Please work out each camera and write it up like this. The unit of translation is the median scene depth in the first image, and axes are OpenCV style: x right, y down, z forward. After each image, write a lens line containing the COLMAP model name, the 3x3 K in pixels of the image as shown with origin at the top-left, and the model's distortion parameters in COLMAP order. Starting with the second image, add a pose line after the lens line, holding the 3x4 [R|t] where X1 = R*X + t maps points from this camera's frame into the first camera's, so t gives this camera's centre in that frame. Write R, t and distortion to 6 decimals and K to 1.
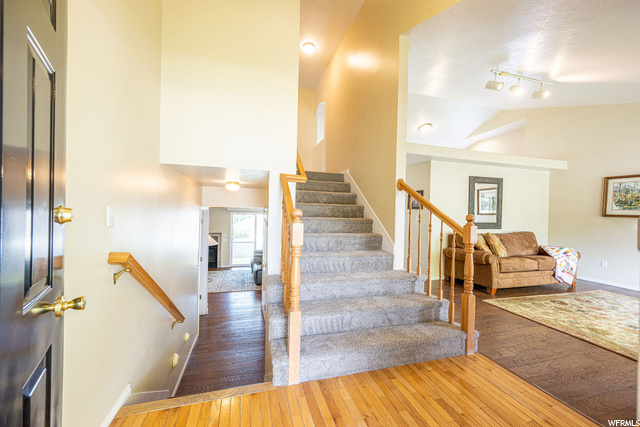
lens RADIAL K [[254.9, 0, 319.5], [0, 254.9, 215.2], [0, 0, 1]] dist [-0.000504, 0.000111]
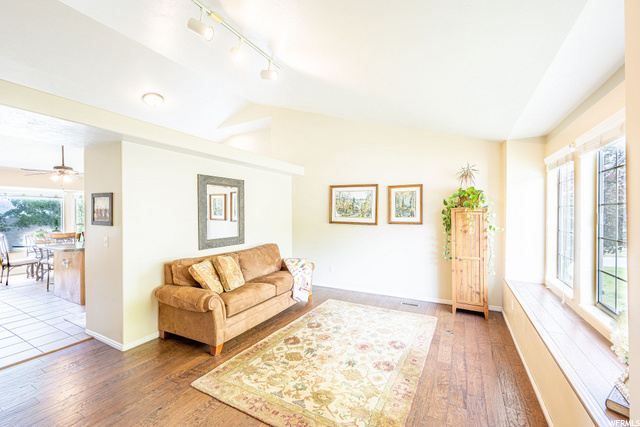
lens RADIAL K [[271.4, 0, 320.0], [0, 271.4, 213.5], [0, 0, 1]] dist [-0.000650, -0.000112]
pose [[0.706129, -0.022959, 0.707711, 0.330163], [0.024588, 0.999666, 0.007897, -0.048834], [-0.707656, 0.011824, 0.706458, 0.268562]]
